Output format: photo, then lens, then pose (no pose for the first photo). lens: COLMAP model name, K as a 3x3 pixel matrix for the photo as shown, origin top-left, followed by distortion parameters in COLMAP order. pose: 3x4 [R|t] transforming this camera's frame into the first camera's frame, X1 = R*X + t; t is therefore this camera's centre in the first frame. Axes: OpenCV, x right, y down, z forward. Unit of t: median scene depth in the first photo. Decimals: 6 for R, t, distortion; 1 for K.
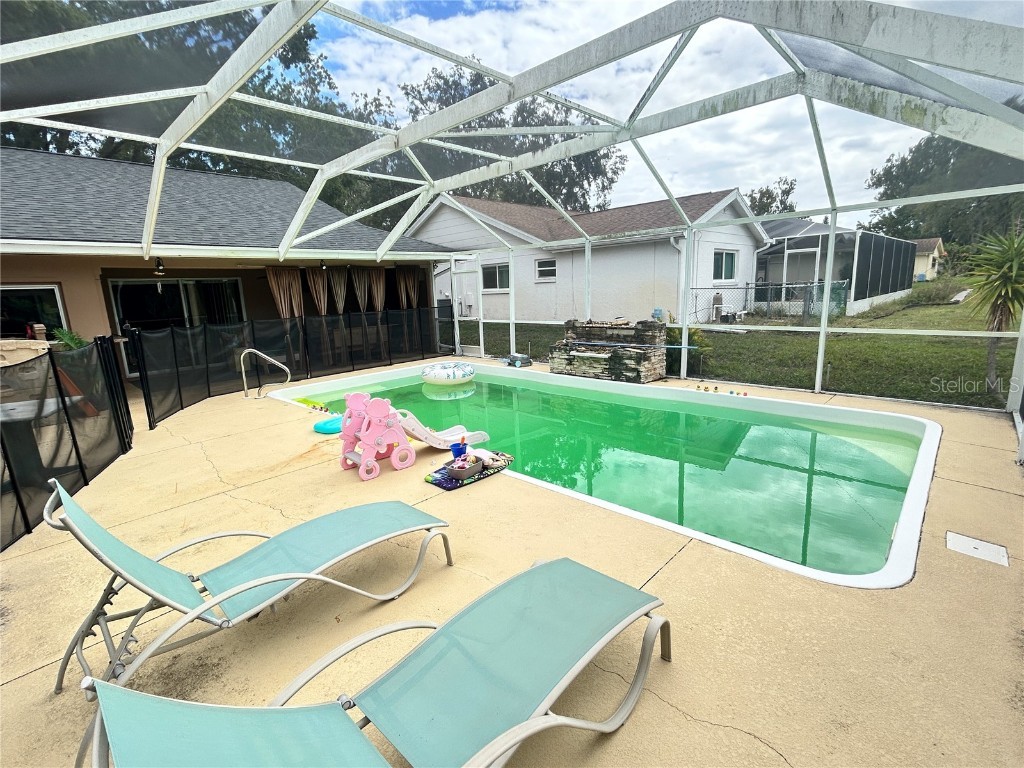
lens RADIAL K [[473.7, 0, 508.3], [0, 473.7, 382.4], [0, 0, 1]] dist [0.004548, 0.000518]
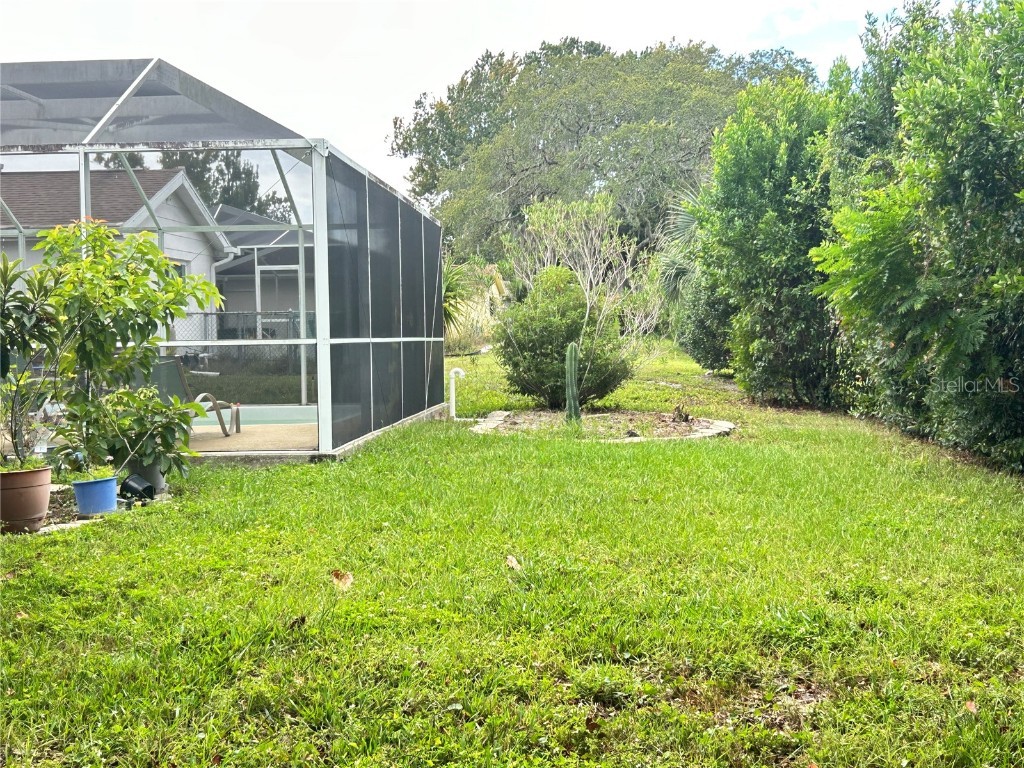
lens RADIAL K [[1406.0, 0, 511.7], [0, 1406.0, 384.6], [0, 0, 1]] dist [0.021348, 0.000000]
pose [[0.764330, 0.001962, 0.644822, -0.337936], [0.115621, 0.983372, -0.140042, 0.166193], [-0.634375, 0.181594, 0.751394, -0.552960]]
